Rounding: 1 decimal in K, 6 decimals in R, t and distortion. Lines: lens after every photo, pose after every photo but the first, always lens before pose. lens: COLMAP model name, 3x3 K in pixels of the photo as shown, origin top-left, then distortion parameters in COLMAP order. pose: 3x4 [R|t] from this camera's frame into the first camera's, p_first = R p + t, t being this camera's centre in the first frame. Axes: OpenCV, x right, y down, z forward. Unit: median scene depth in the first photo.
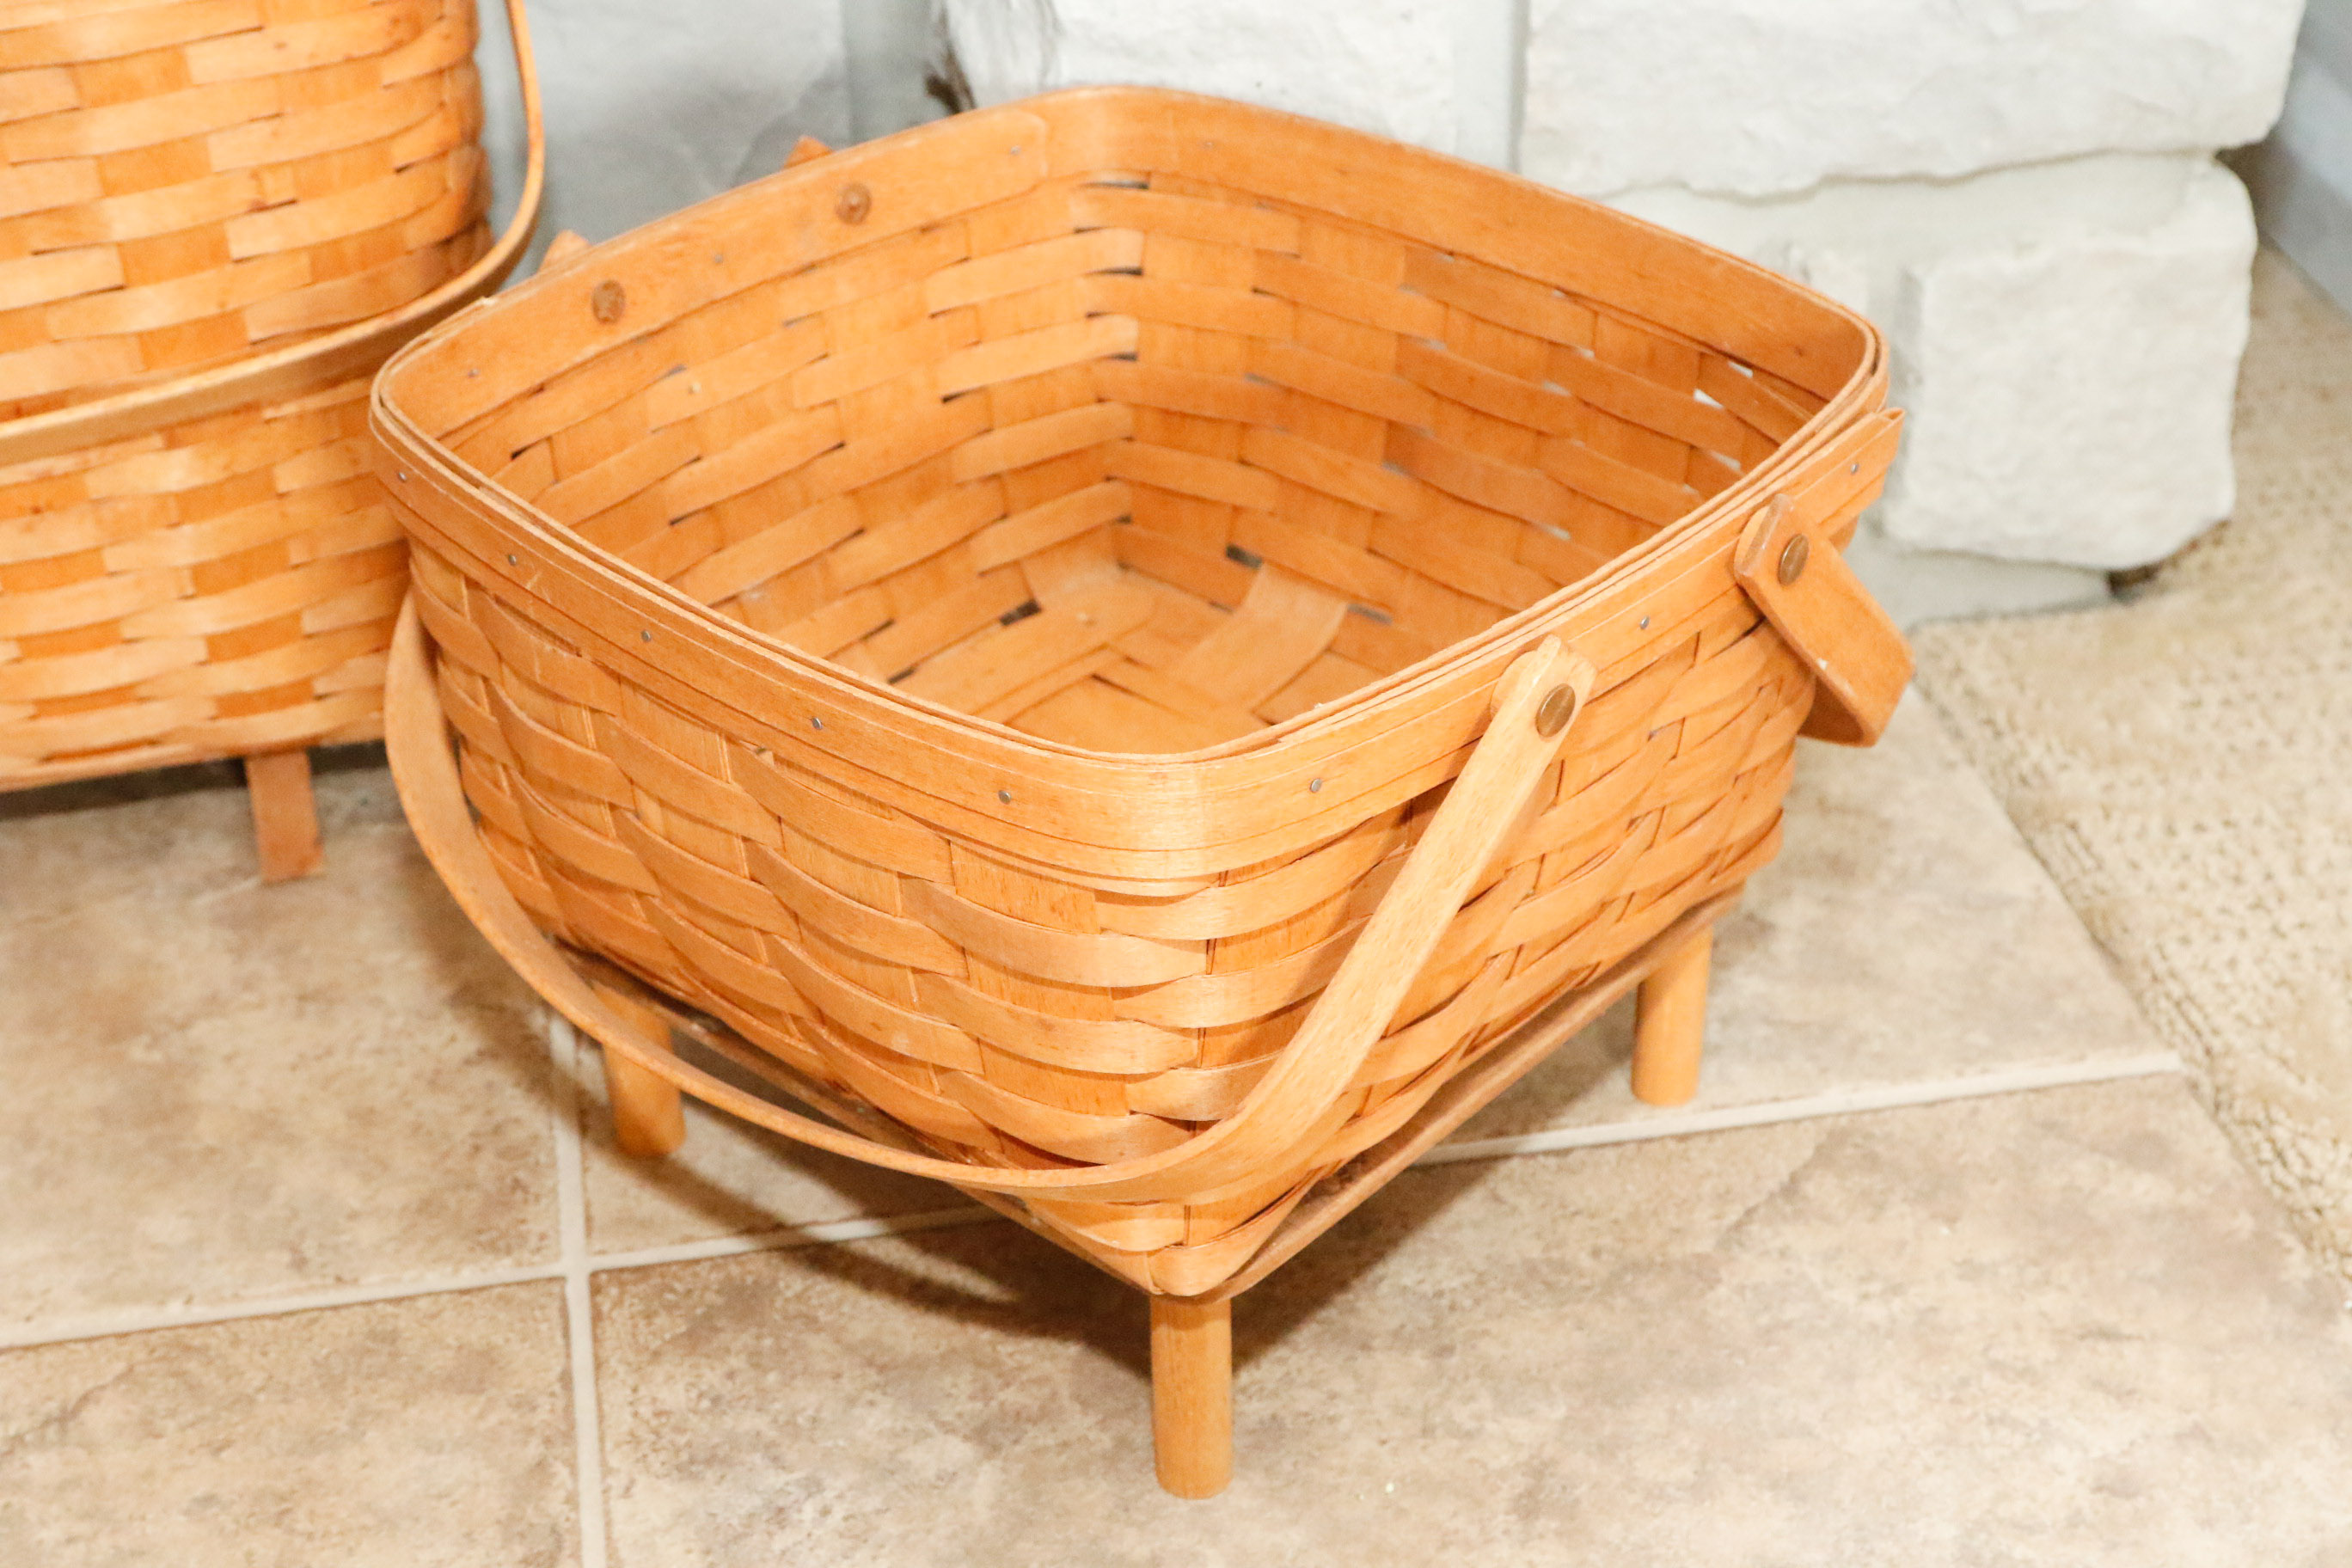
lens RADIAL K [[3498.4, 0, 1135.6], [0, 3498.4, 774.4], [0, 0, 1]] dist [-0.055788, 0.000000]
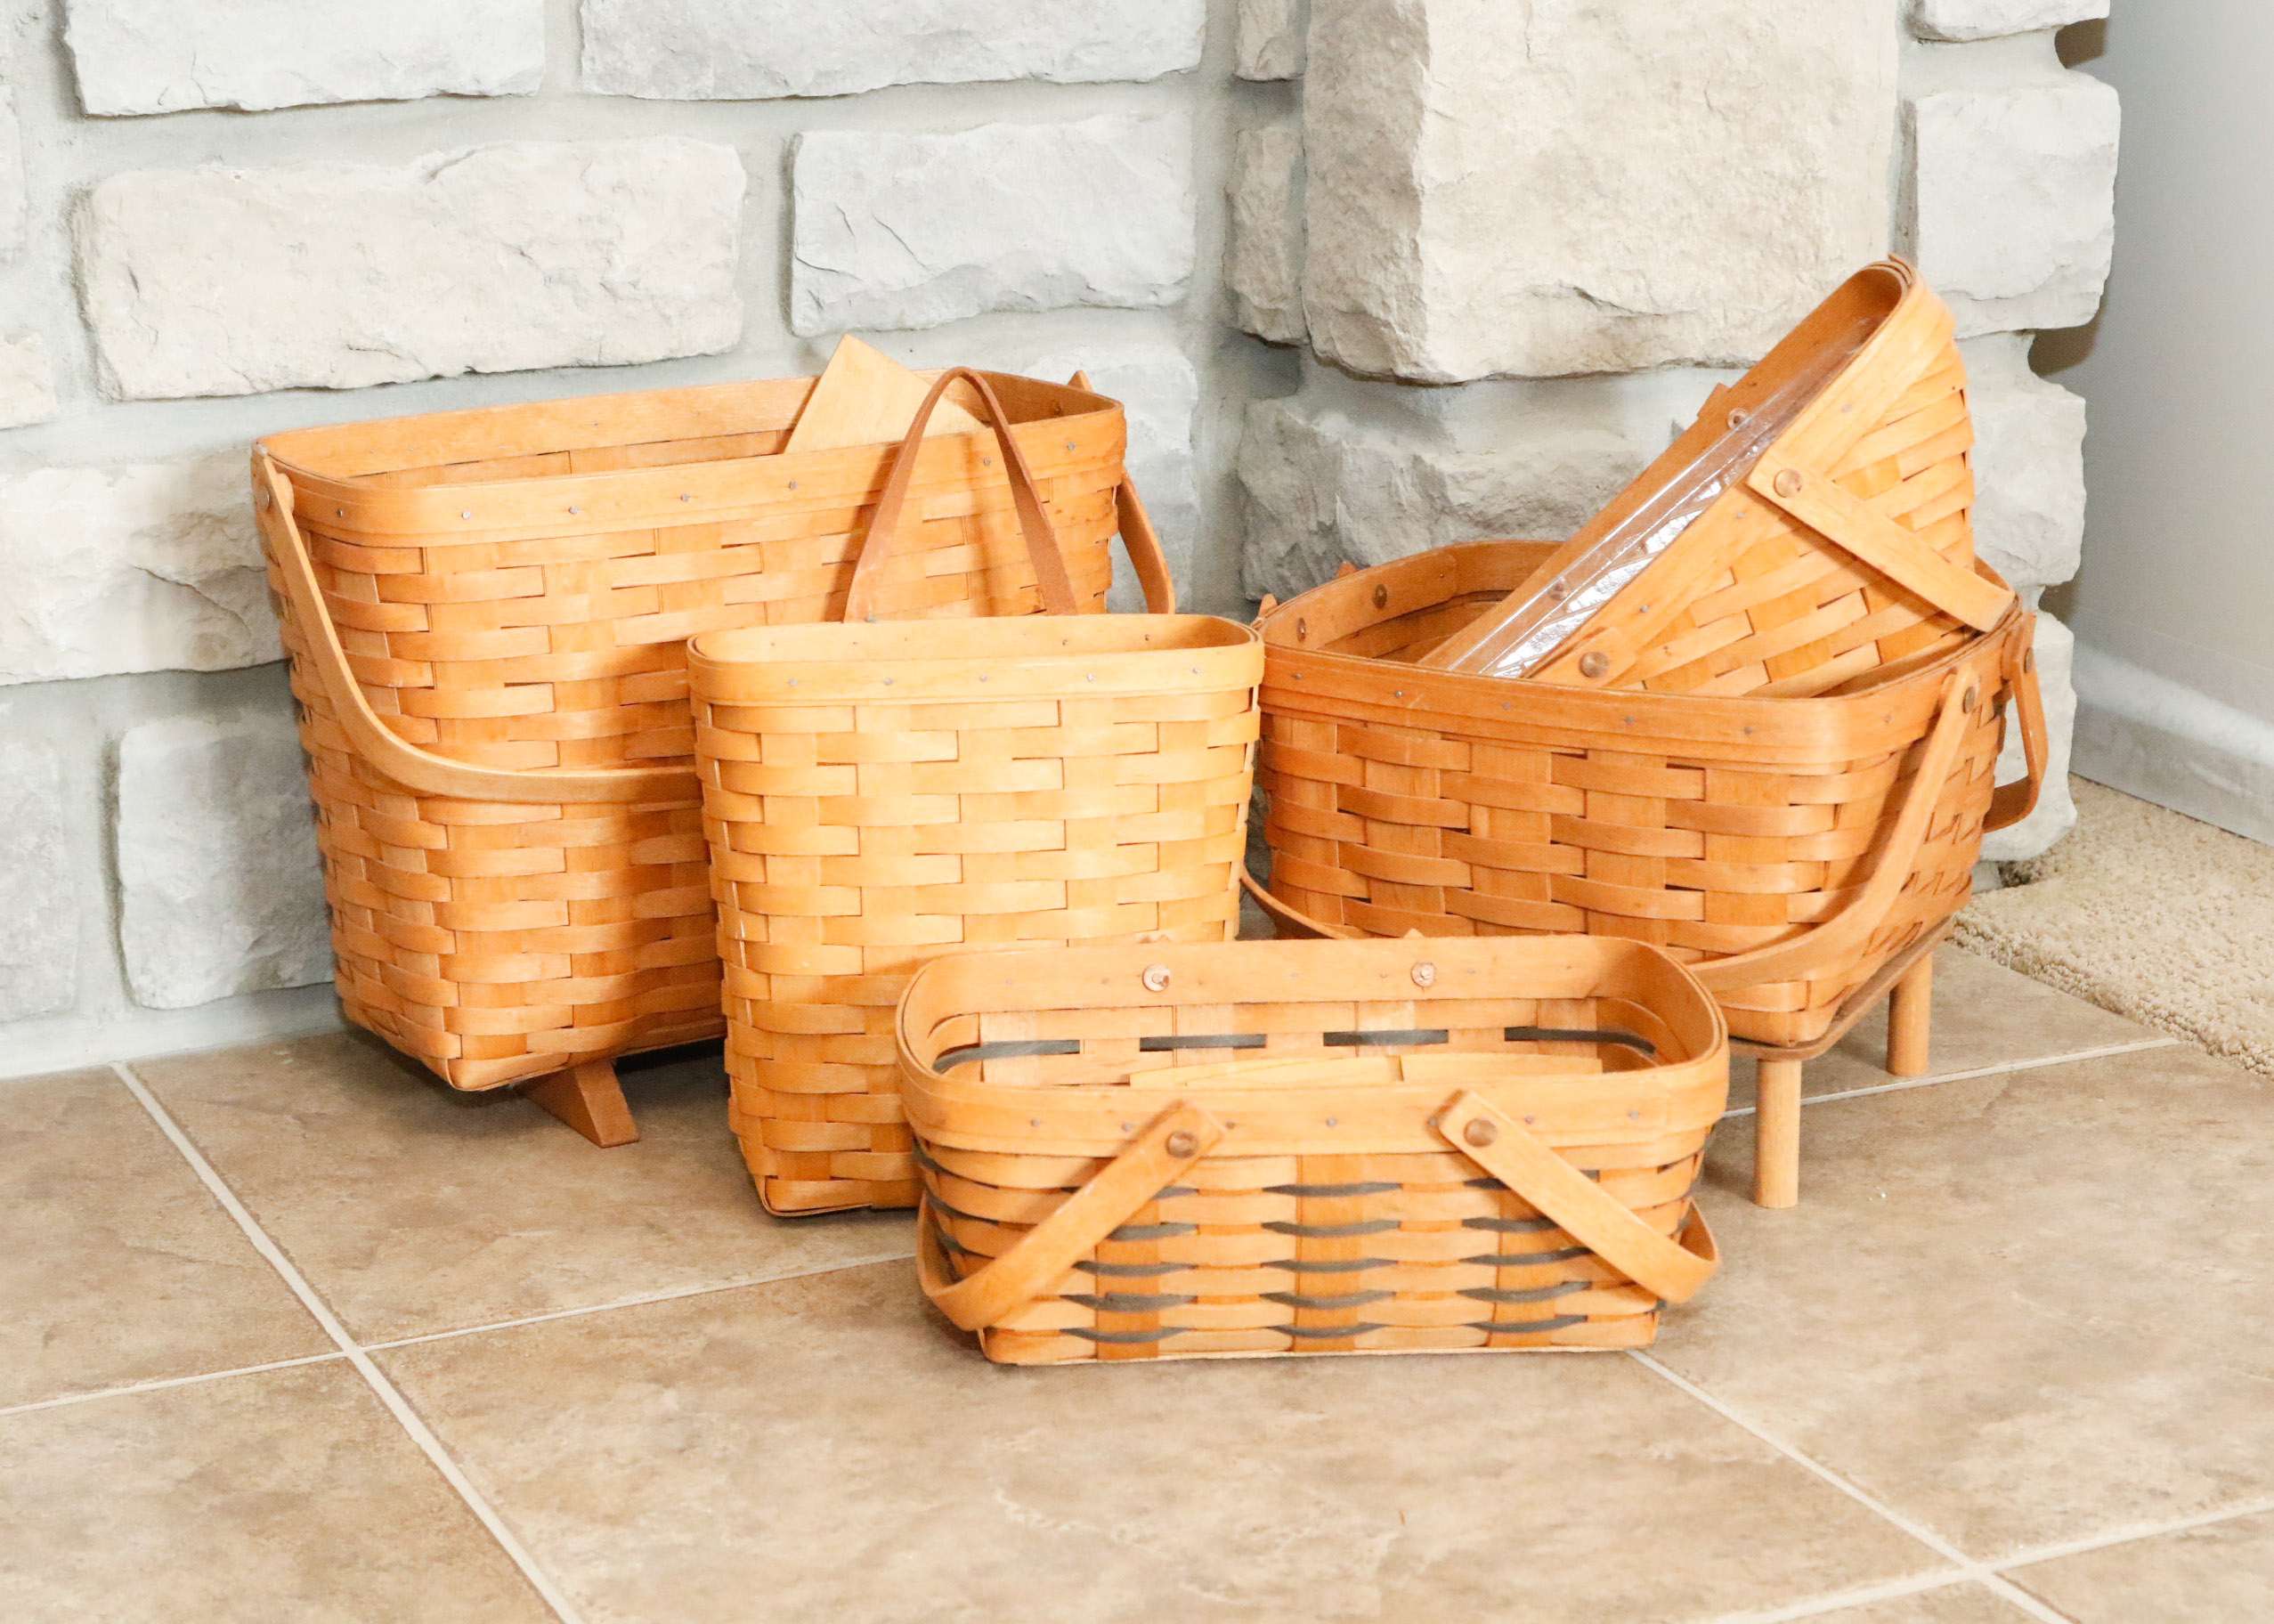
lens RADIAL K [[4413.3, 0, 1097.5], [0, 4413.3, 806.8], [0, 0, 1]] dist [0.057893, 0.000000]
pose [[0.962845, -0.048325, 0.265695, -0.822669], [0.128379, 0.947485, -0.292900, 0.569577], [-0.237588, 0.316127, 0.918486, -0.951787]]
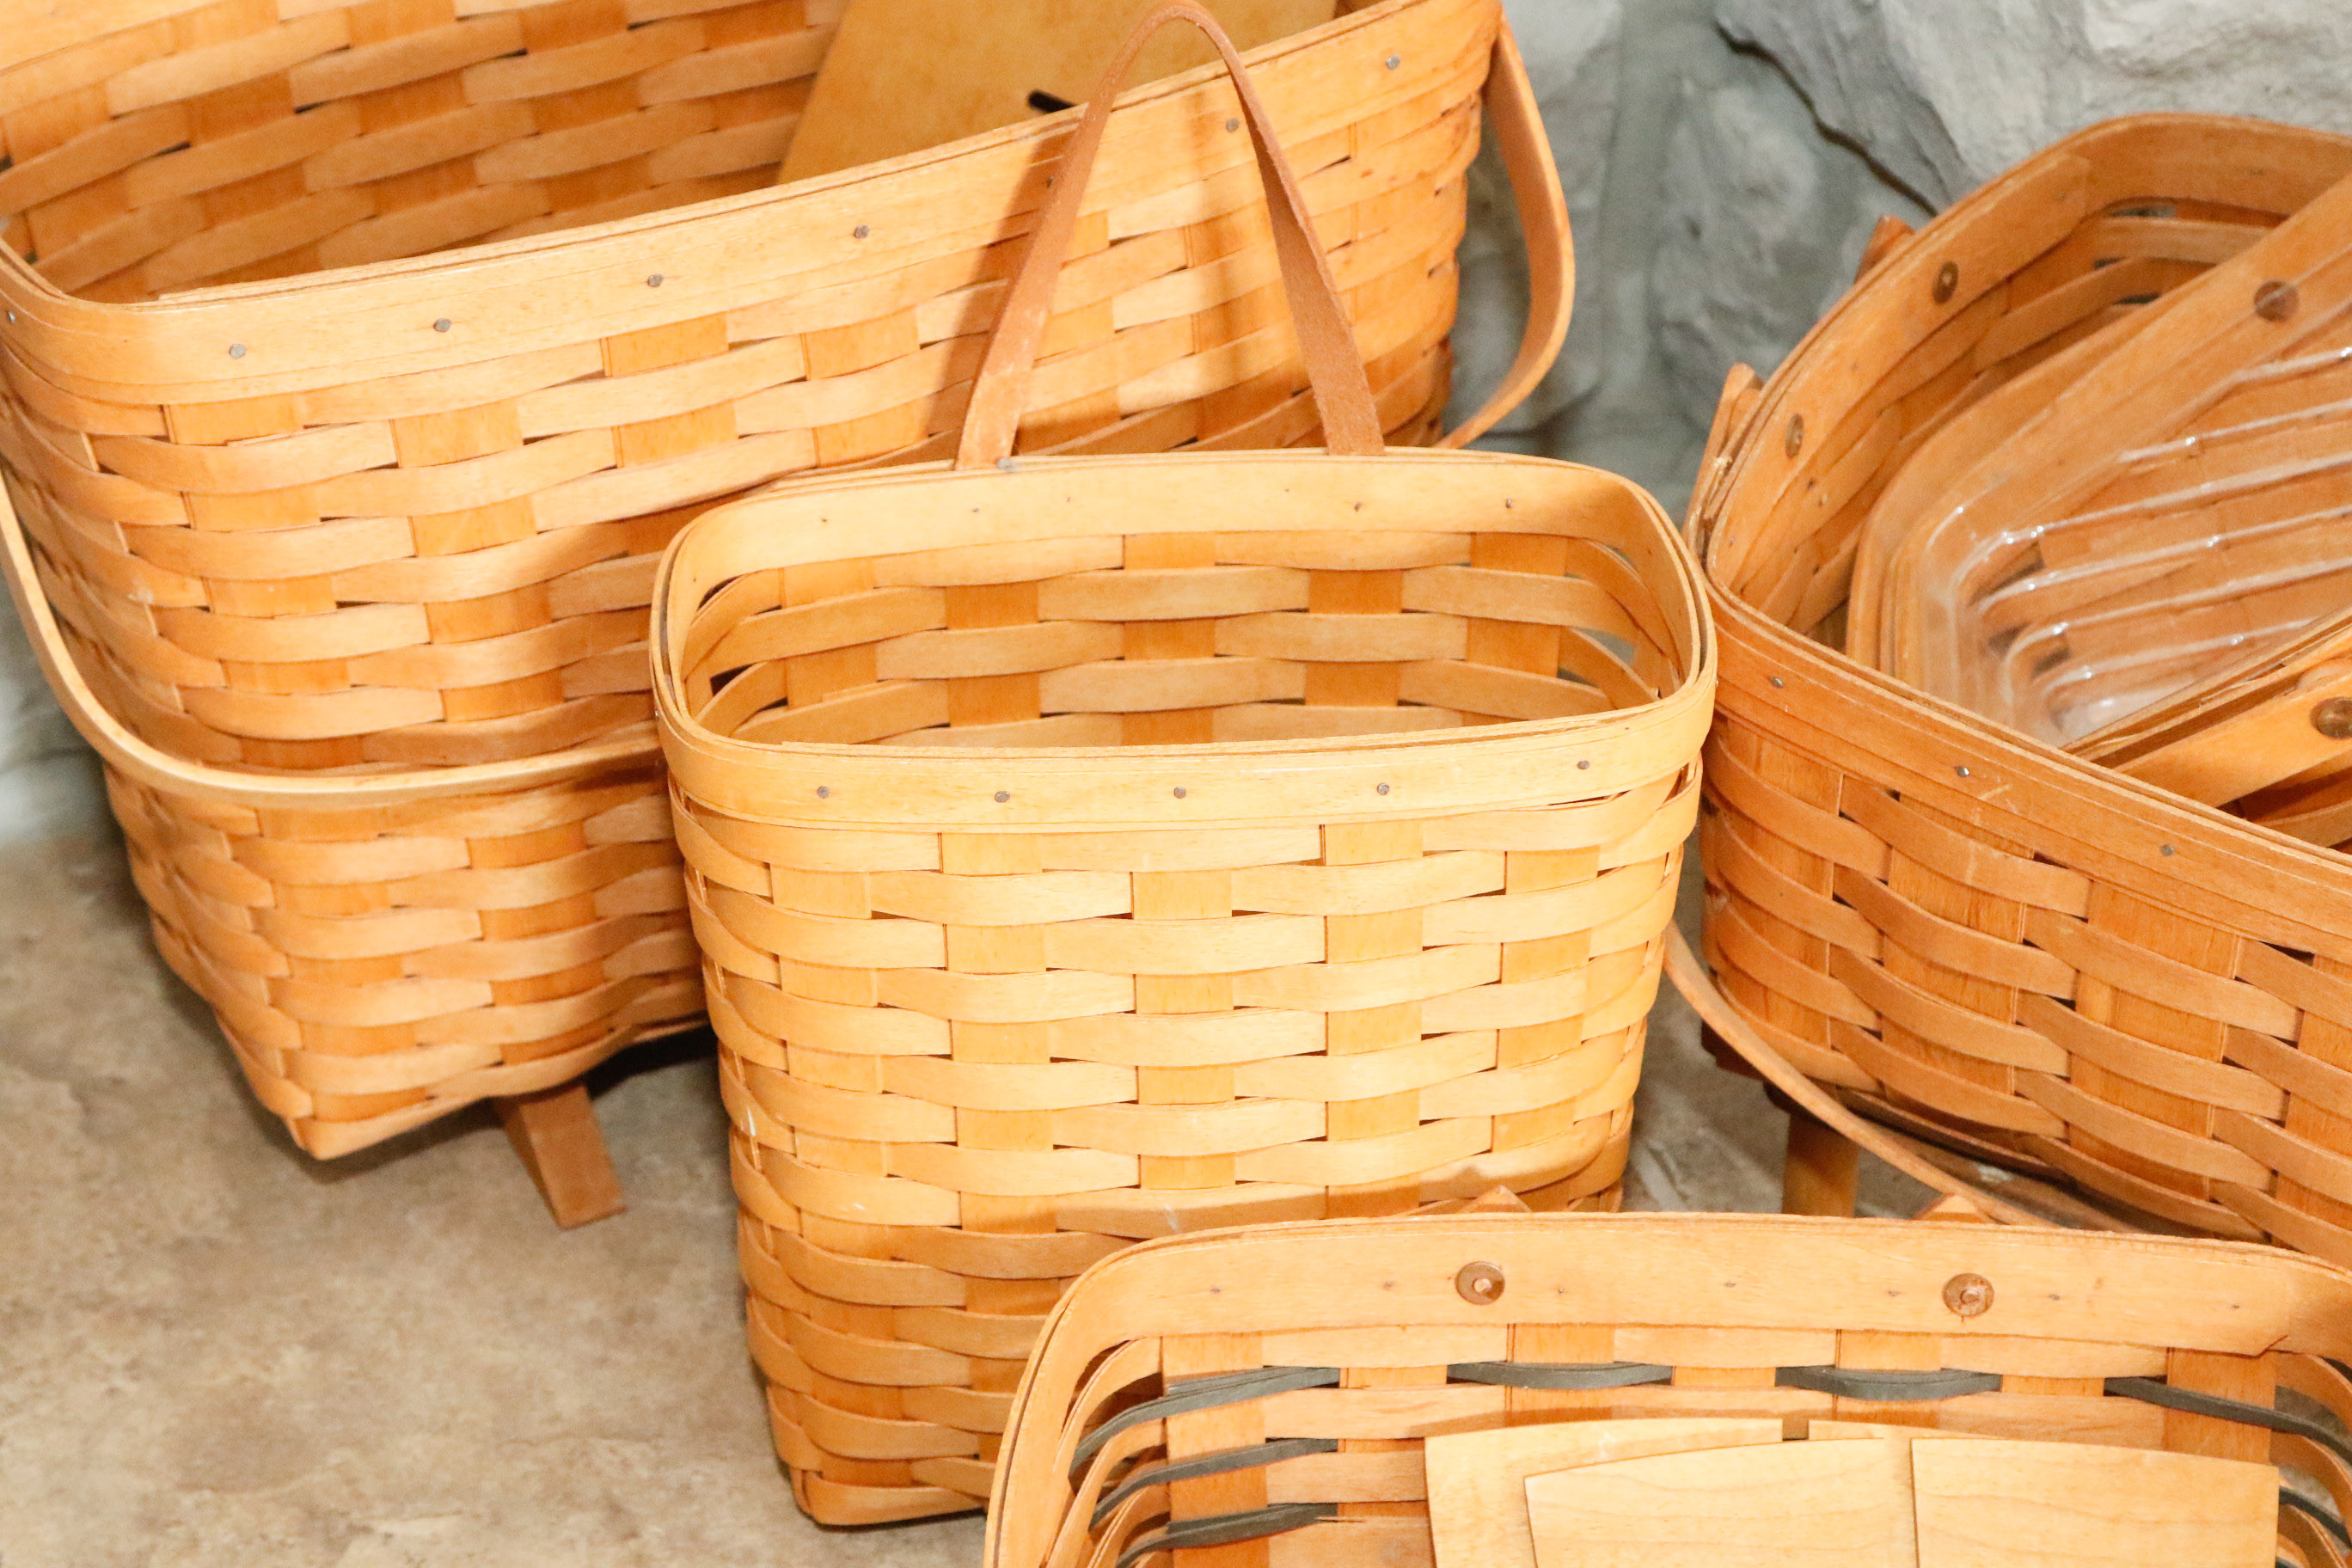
lens RADIAL K [[4809.6, 0, 1170.6], [0, 4809.6, 792.8], [0, 0, 1]] dist [0.094452, 0.000000]
pose [[0.981743, -0.101587, 0.160813, -0.532371], [0.086183, 0.991244, 0.100044, -0.181958], [-0.169568, -0.084358, 0.981901, -0.273899]]
